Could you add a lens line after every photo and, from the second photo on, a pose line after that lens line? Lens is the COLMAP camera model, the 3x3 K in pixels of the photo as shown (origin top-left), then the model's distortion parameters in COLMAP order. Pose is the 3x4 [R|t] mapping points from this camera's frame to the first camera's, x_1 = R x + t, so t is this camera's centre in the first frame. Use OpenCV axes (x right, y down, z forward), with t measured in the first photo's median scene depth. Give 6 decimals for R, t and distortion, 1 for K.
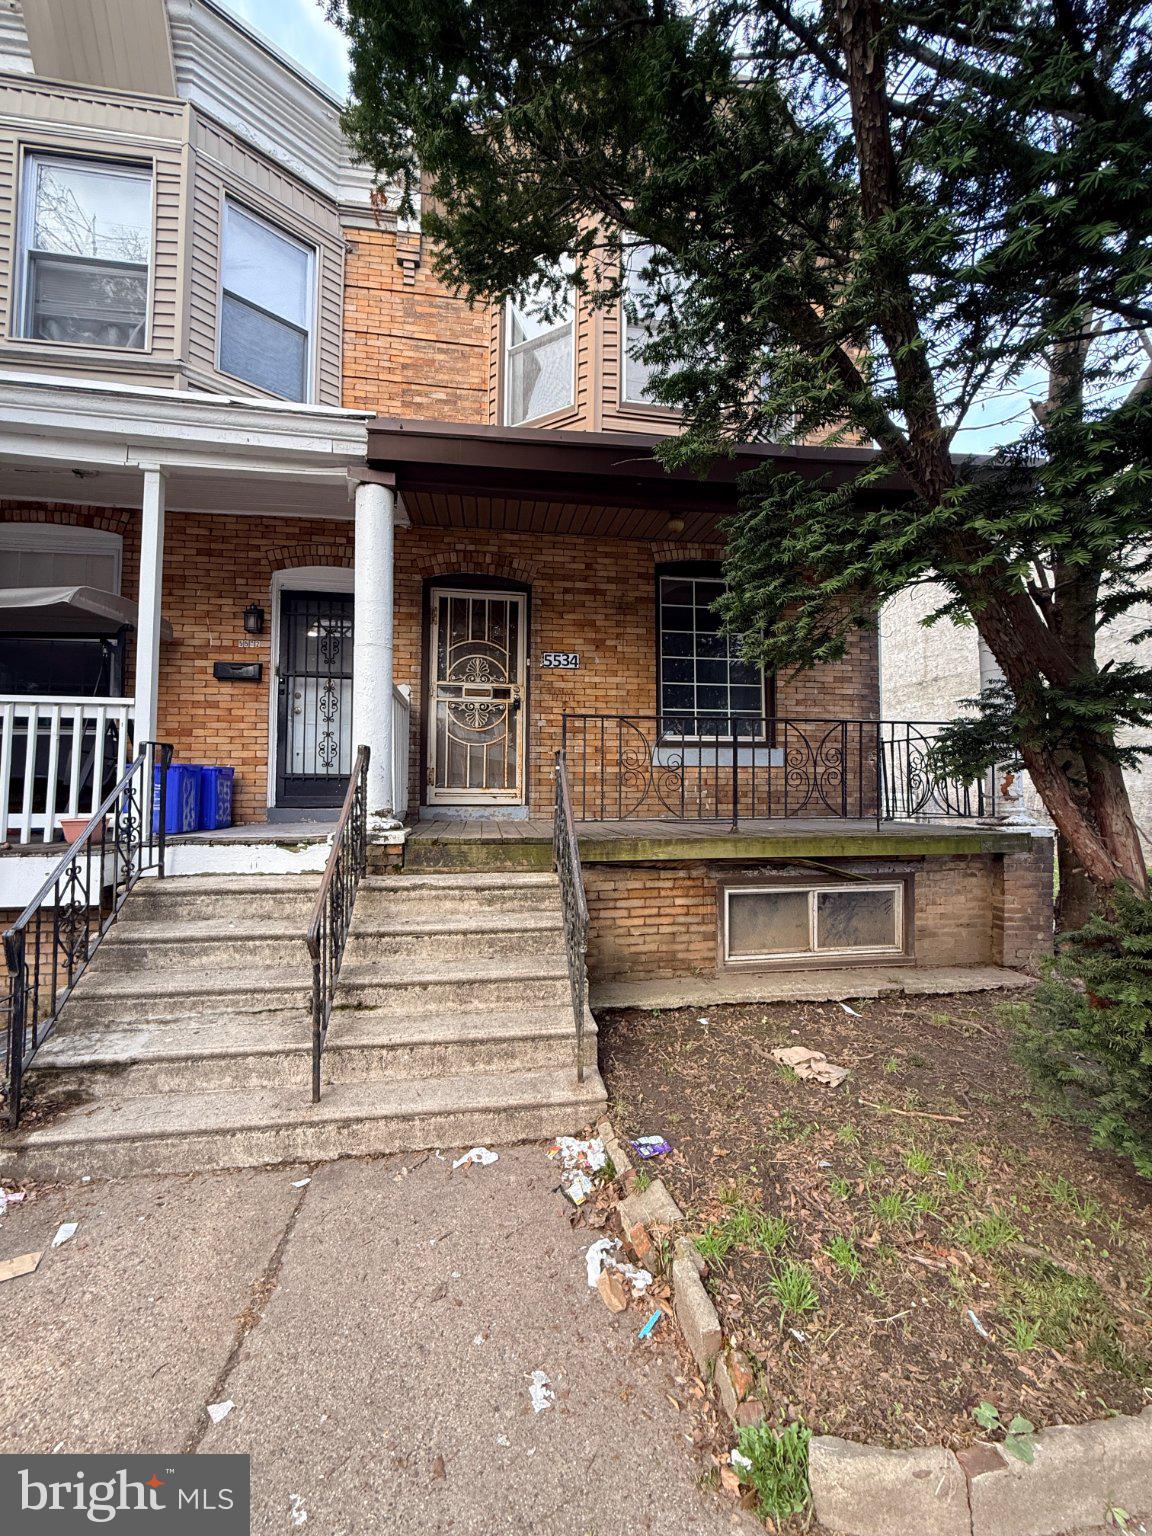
lens RADIAL K [[609.0, 0, 581.8], [0, 609.0, 761.7], [0, 0, 1]] dist [0.002237, -0.000188]
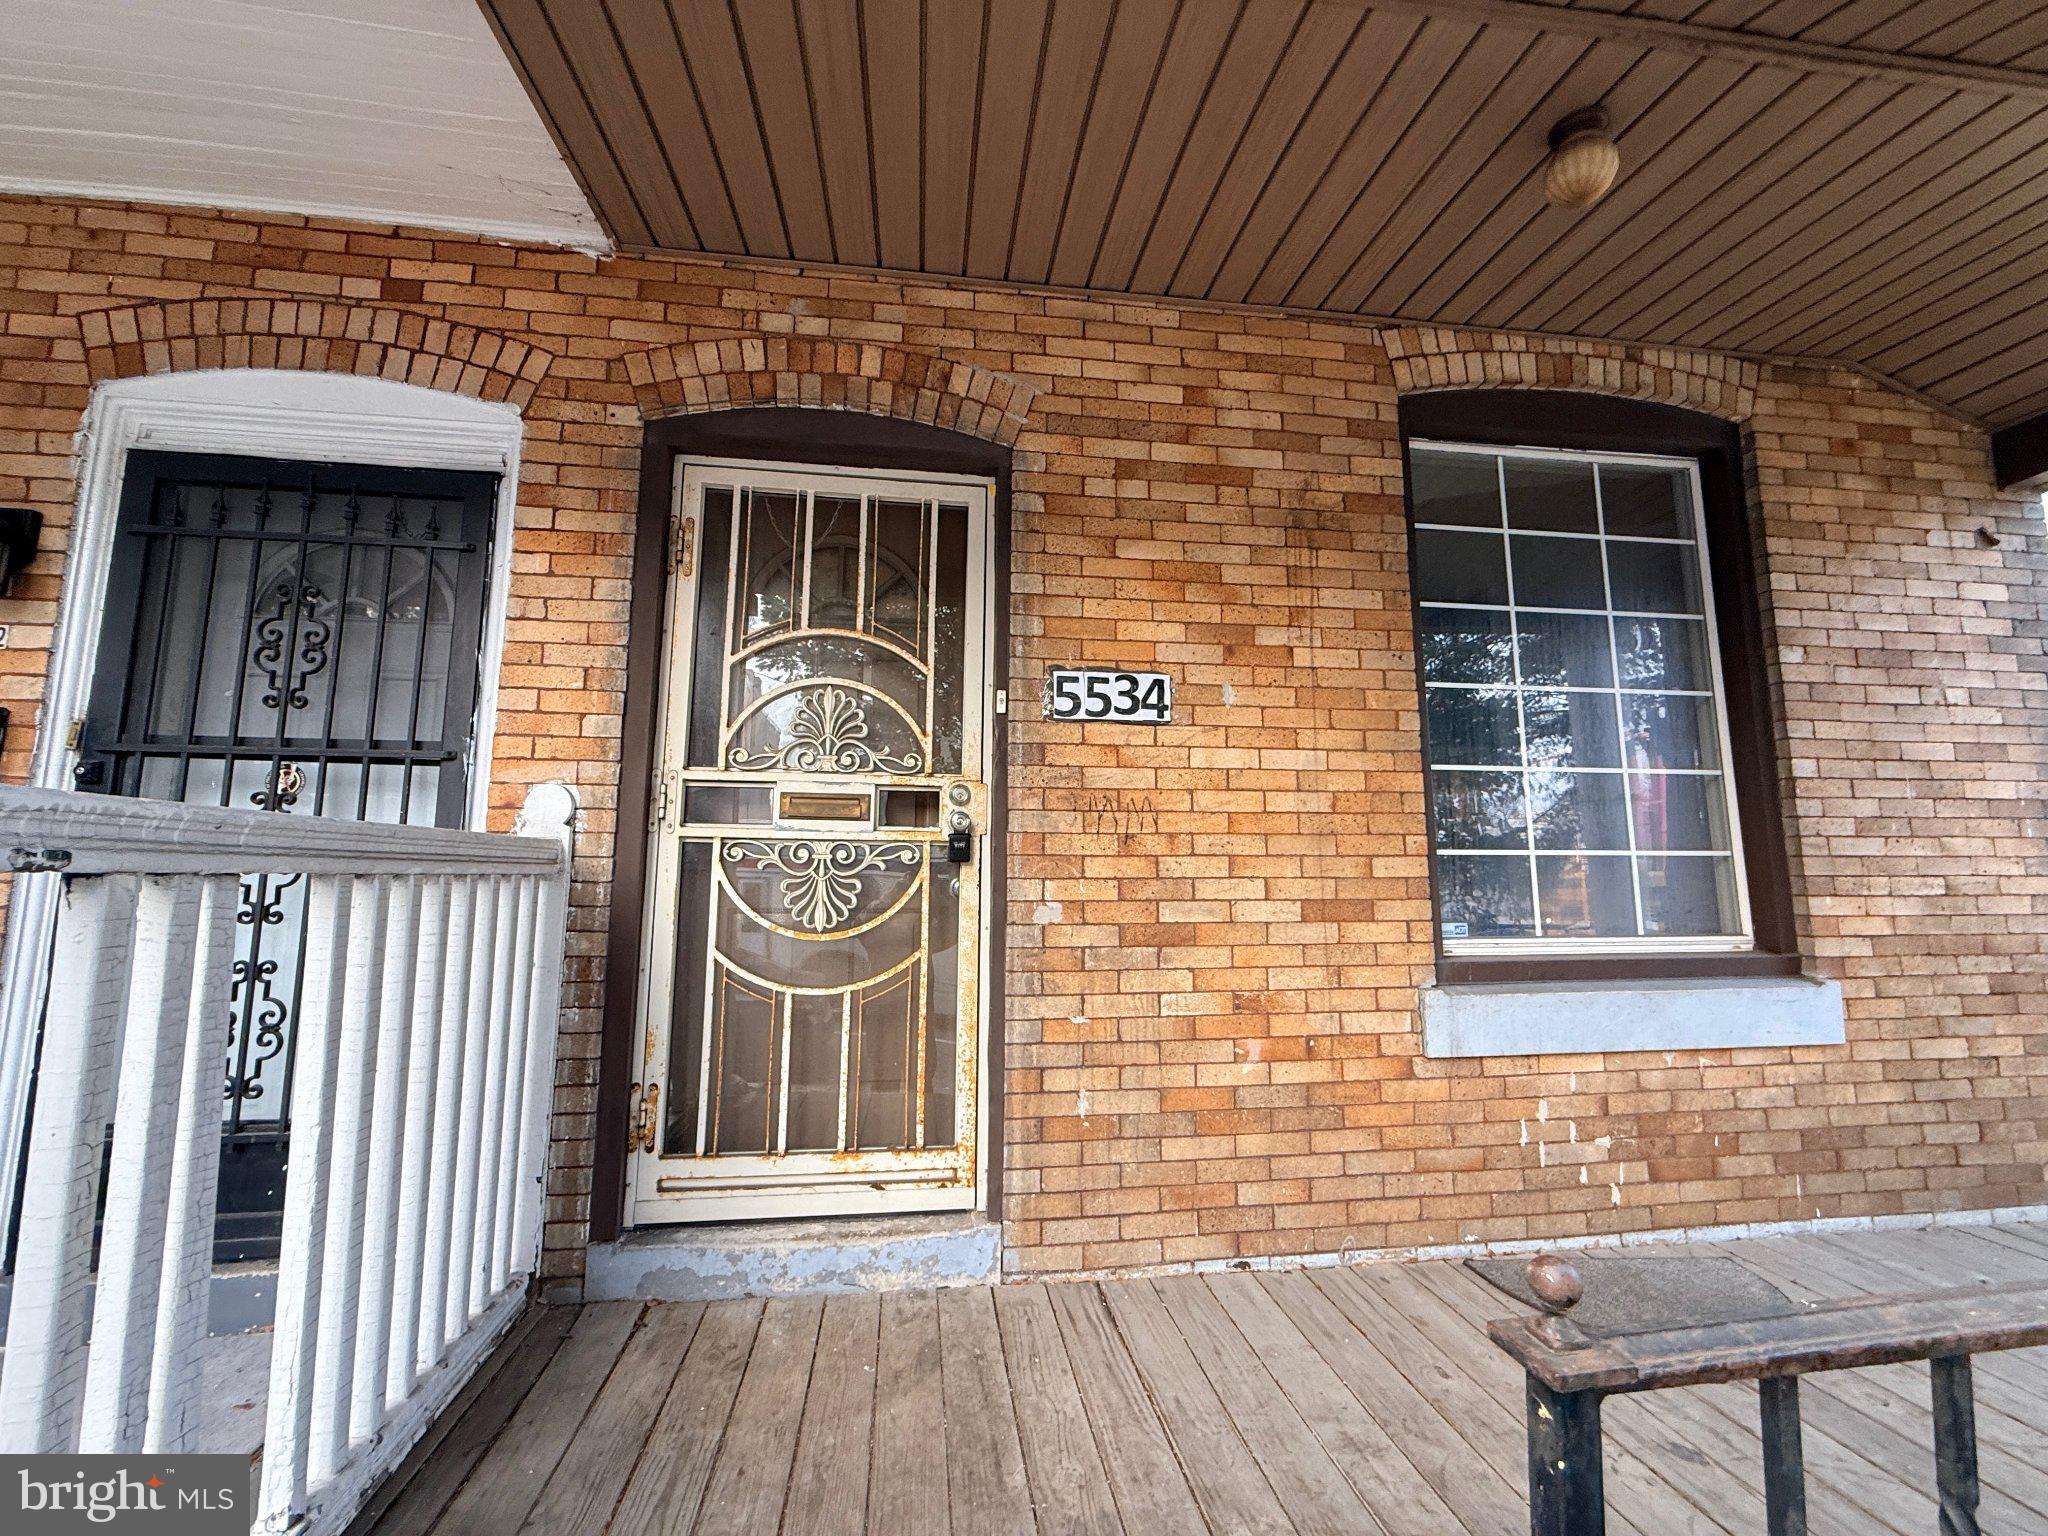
lens RADIAL K [[812.0, 0, 1017.7], [0, 812.0, 762.6], [0, 0, 1]] dist [0.002237, -0.000188]
pose [[0.999634, -0.002013, -0.026971, -0.069119], [-0.000630, 0.995224, -0.097621, -0.095664], [0.027038, 0.097602, 0.994858, 0.611768]]
